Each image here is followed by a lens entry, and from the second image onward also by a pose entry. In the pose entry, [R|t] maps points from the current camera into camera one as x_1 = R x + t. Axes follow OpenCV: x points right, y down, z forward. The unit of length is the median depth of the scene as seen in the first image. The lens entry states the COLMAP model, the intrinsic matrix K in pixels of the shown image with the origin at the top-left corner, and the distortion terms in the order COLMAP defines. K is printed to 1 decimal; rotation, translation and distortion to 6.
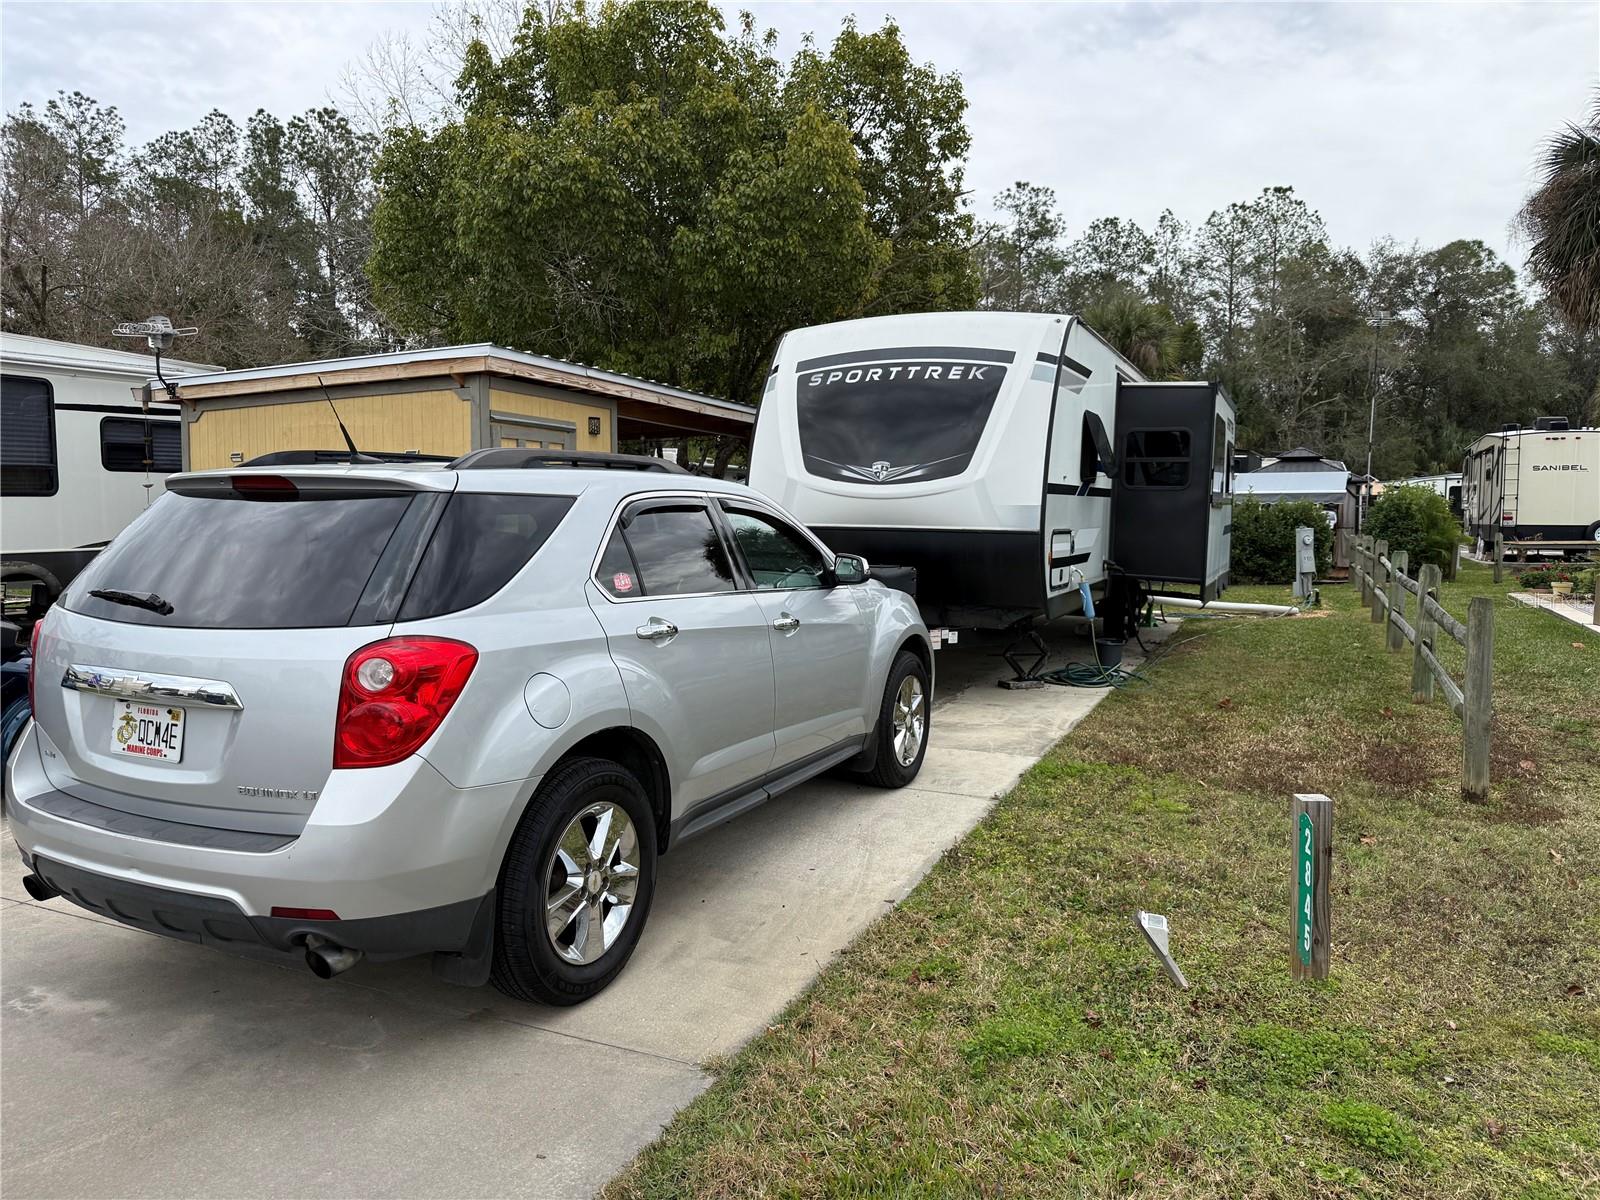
lens RADIAL K [[1120.0, 0, 801.9], [0, 1120.0, 601.2], [0, 0, 1]] dist [0.029579, -0.036510]
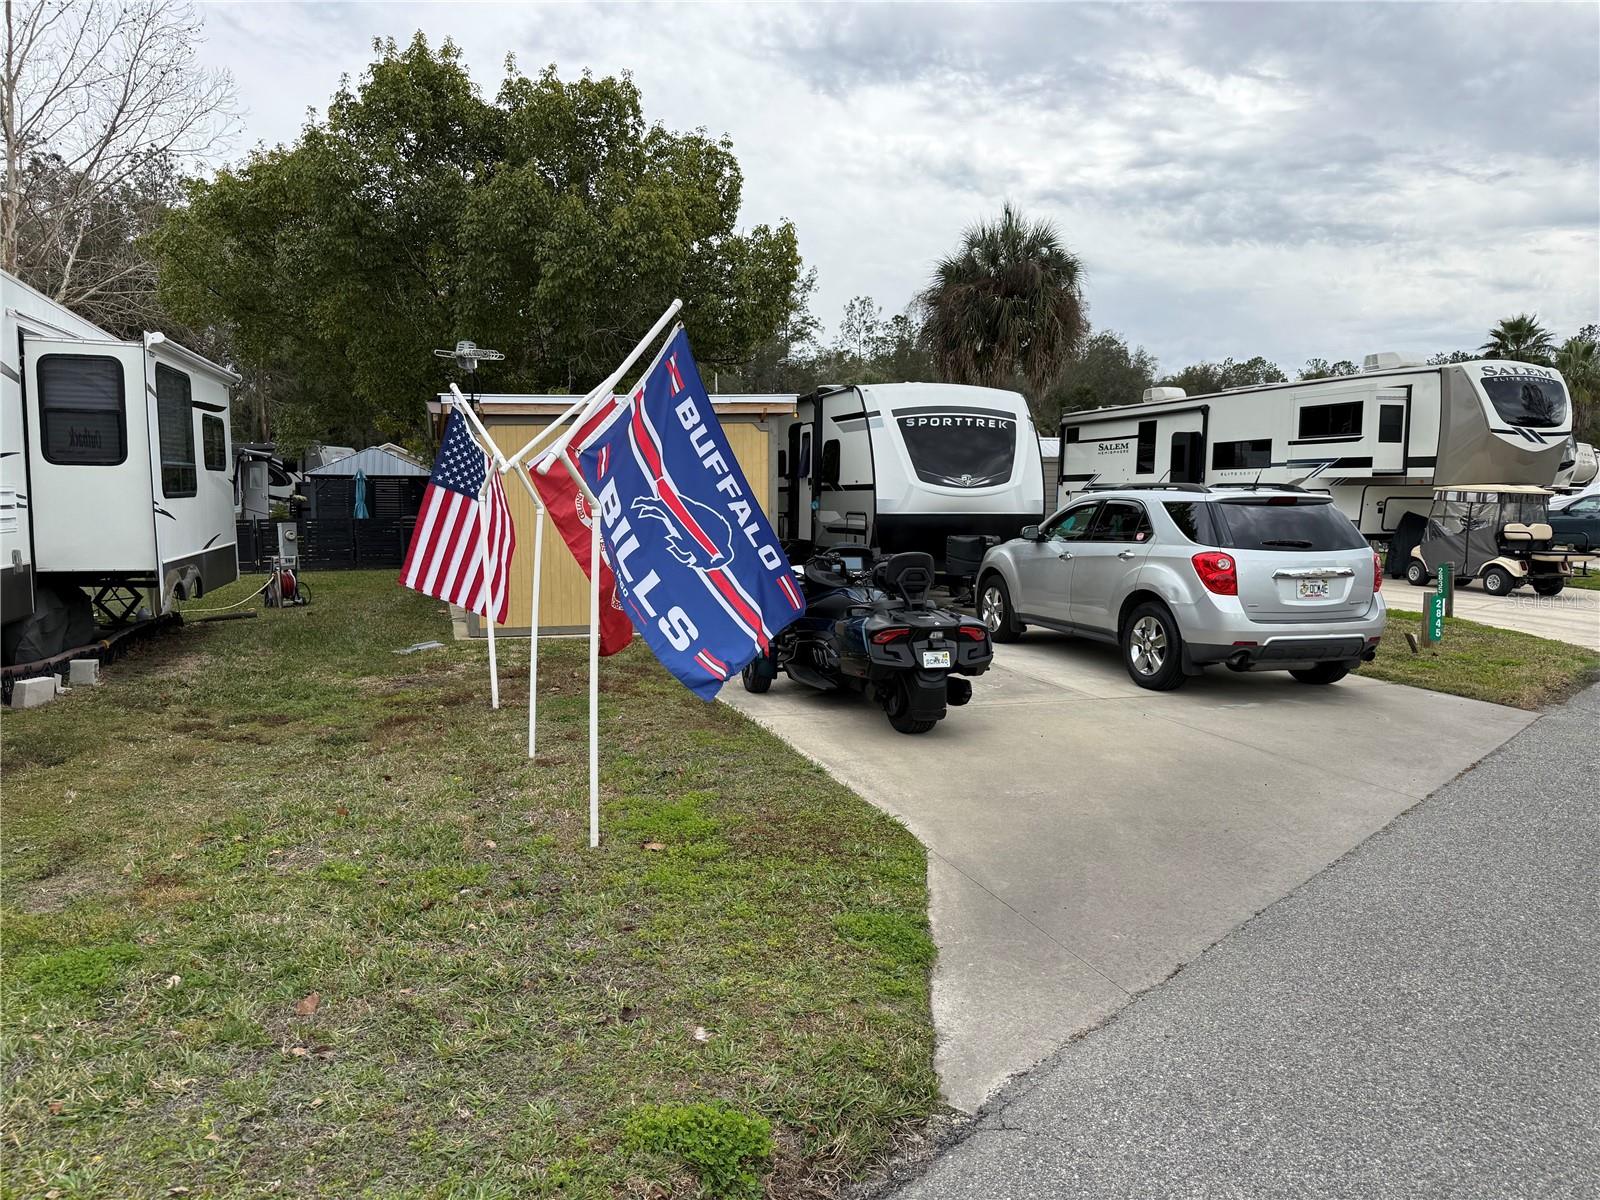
lens RADIAL K [[1120.8, 0, 804.4], [0, 1120.8, 600.7], [0, 0, 1]] dist [0.094594, -0.125399]
pose [[0.737203, -0.070514, 0.671982, -0.193742], [0.059932, 0.997444, 0.038917, -0.002349], [-0.673008, 0.011584, 0.739544, -0.013843]]
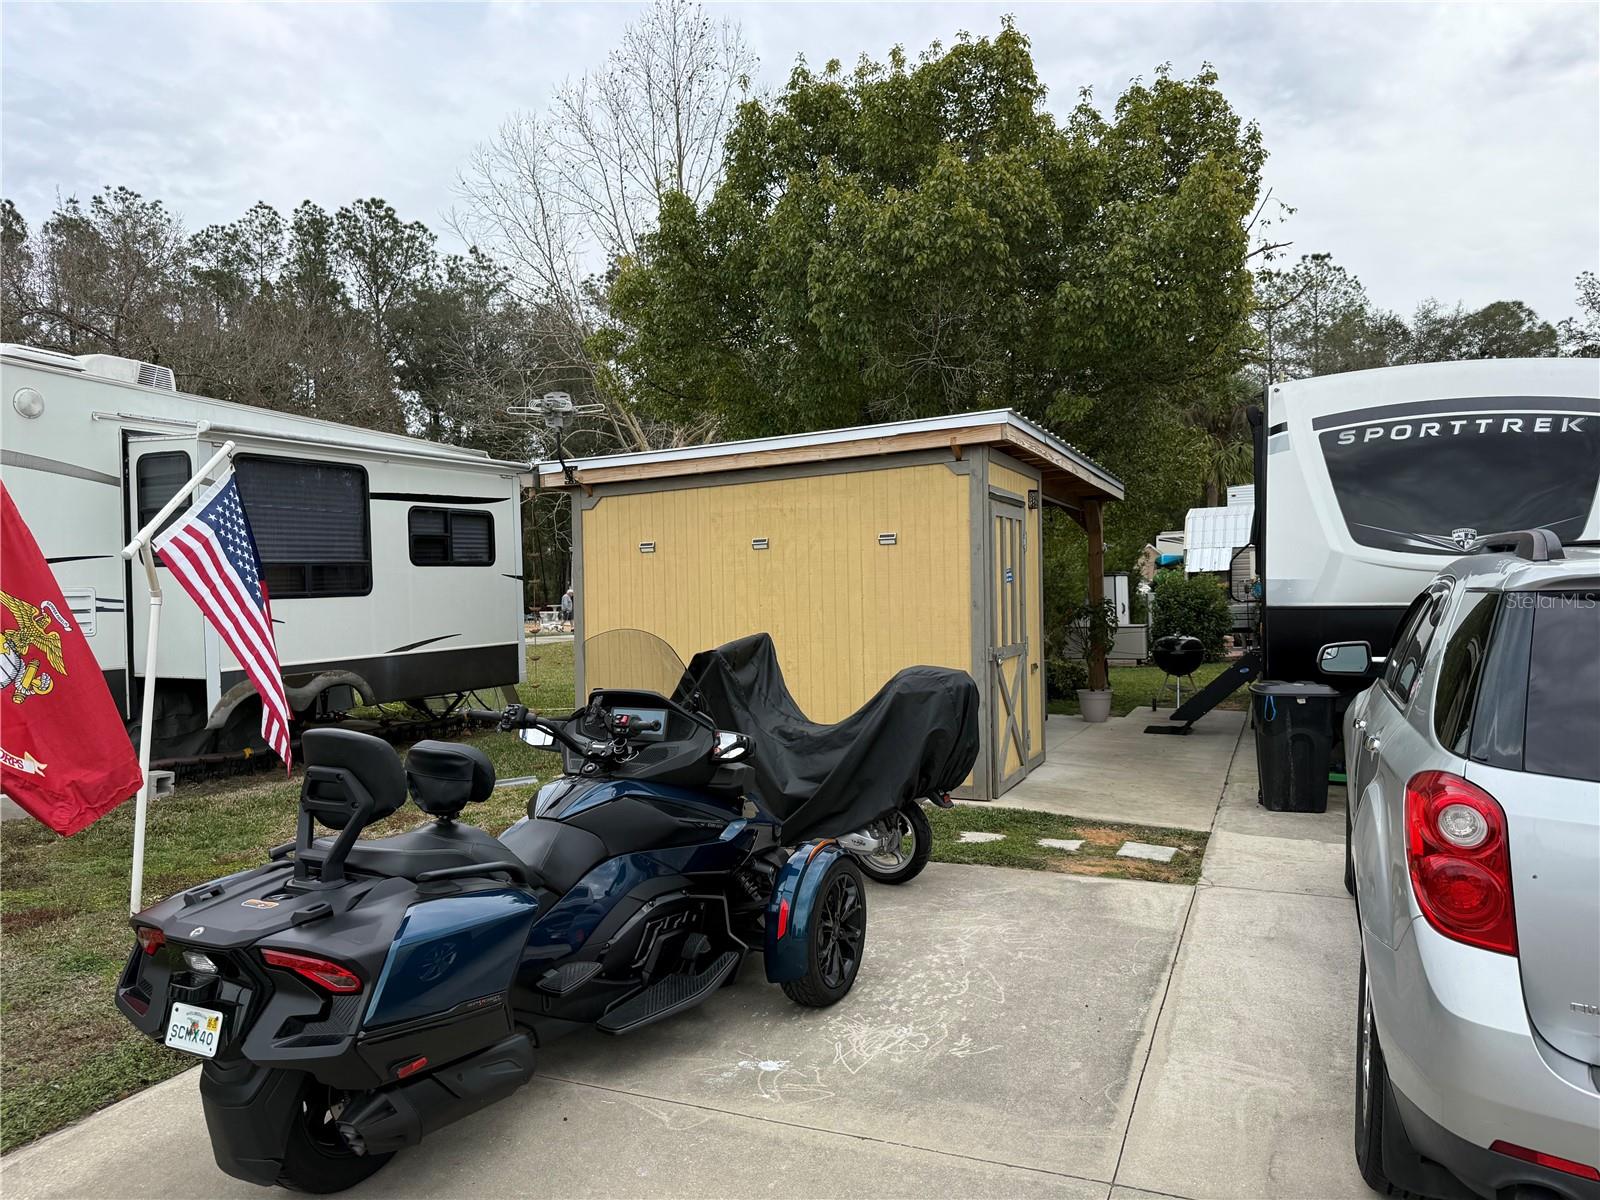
lens RADIAL K [[1132.3, 0, 810.7], [0, 1132.3, 598.2], [0, 0, 1]] dist [0.002852, -0.008151]
pose [[0.999389, -0.028963, 0.019583, -0.069025], [0.030271, 0.997077, -0.070153, -0.003855], [-0.017494, 0.070703, 0.997344, 0.021906]]
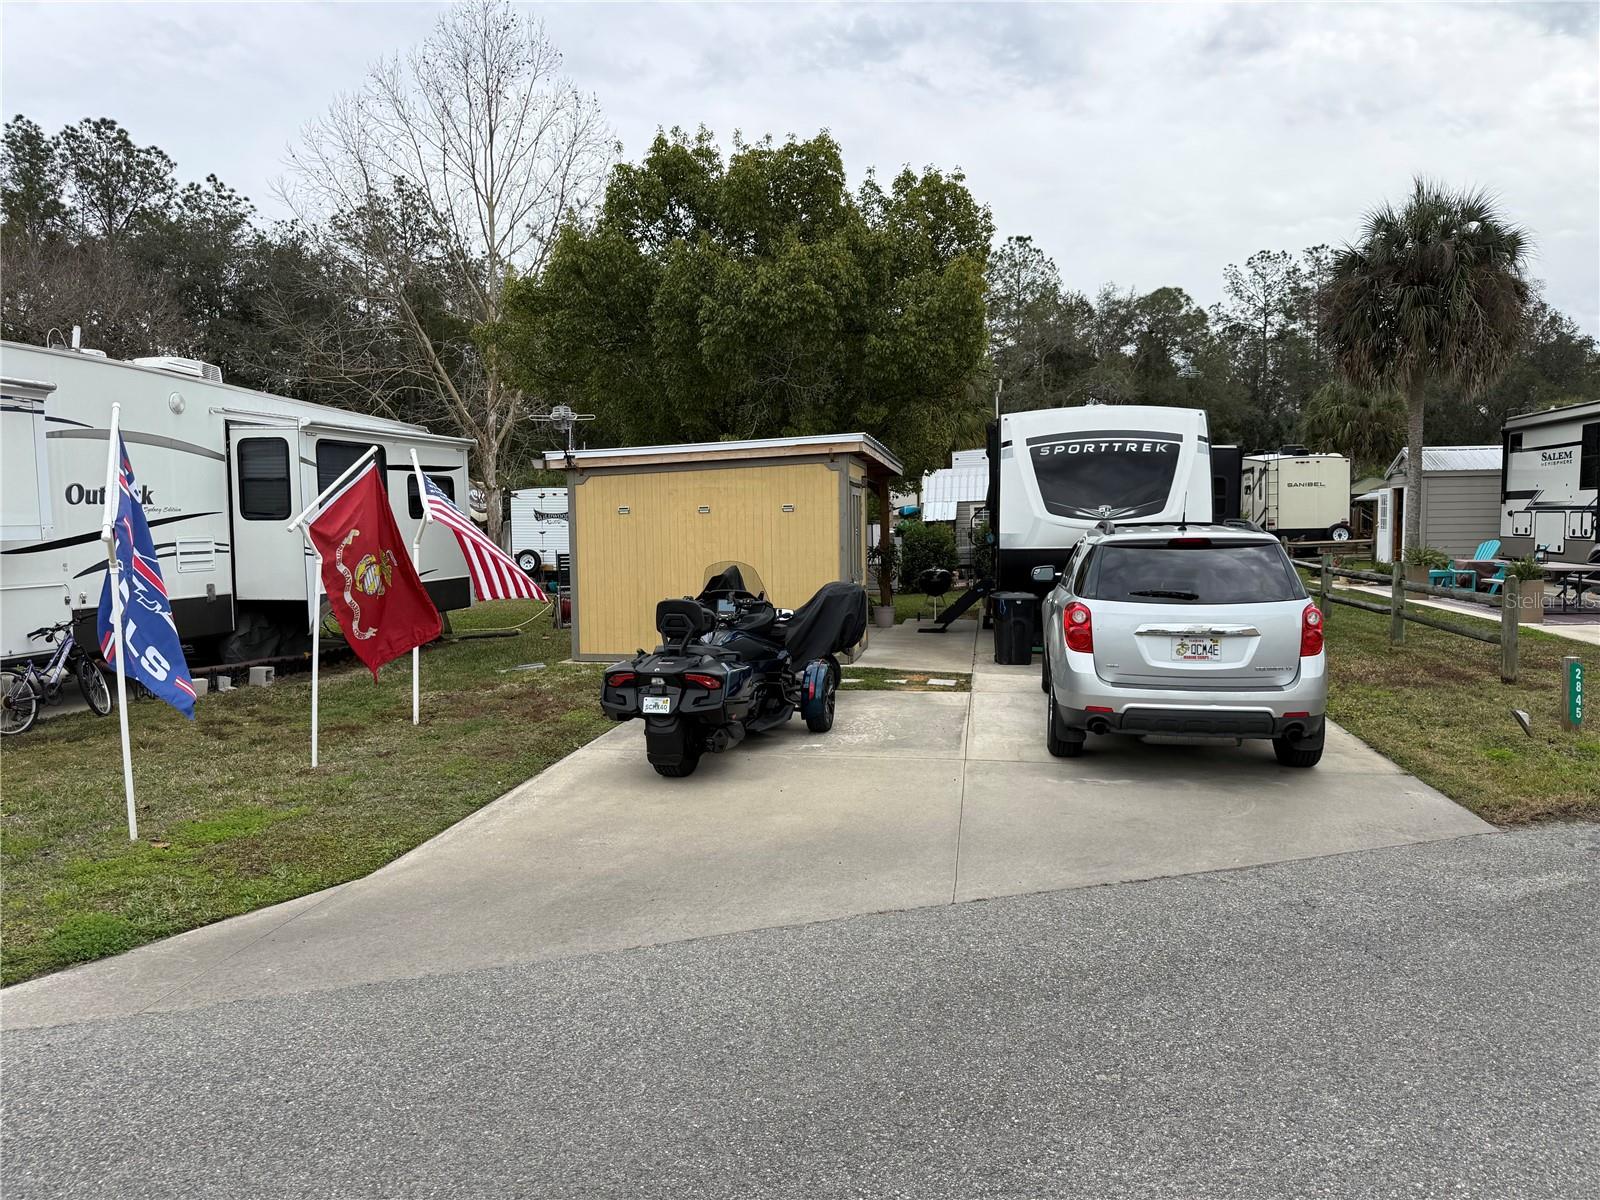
lens RADIAL K [[1124.1, 0, 800.0], [0, 1124.1, 600.0], [0, 0, 1]] dist [0.065236, -0.099835]
pose [[0.967695, -0.040290, 0.248883, -0.111396], [0.043486, 0.999027, -0.007355, -0.000237], [-0.248344, 0.017940, 0.968506, -0.060966]]
